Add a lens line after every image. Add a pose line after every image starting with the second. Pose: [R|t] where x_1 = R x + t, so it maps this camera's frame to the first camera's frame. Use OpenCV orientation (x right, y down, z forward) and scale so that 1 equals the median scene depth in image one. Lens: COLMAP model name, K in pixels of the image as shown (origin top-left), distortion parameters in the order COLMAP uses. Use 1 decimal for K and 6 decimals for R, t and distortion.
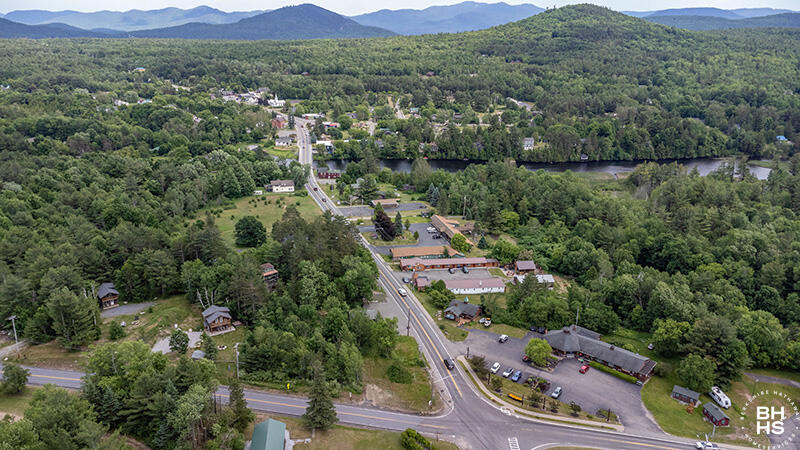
lens RADIAL K [[566.6, 0, 400.0], [0, 566.6, 225.0], [0, 0, 1]] dist [0.012884, 0.003023]
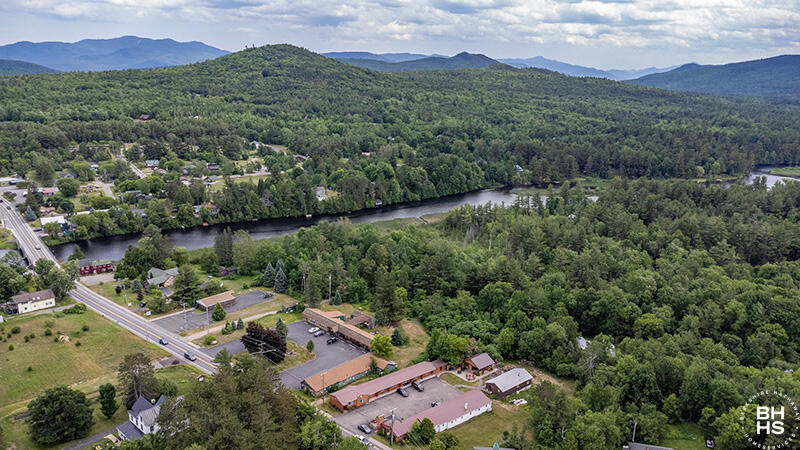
lens RADIAL K [[566.6, 0, 400.0], [0, 566.6, 225.0], [0, 0, 1]] dist [0.012884, 0.003023]
pose [[0.858847, -0.124961, 0.496756, -0.117939], [0.155173, 0.987688, -0.019823, -0.056576], [-0.488163, 0.094107, 0.867664, 0.159708]]
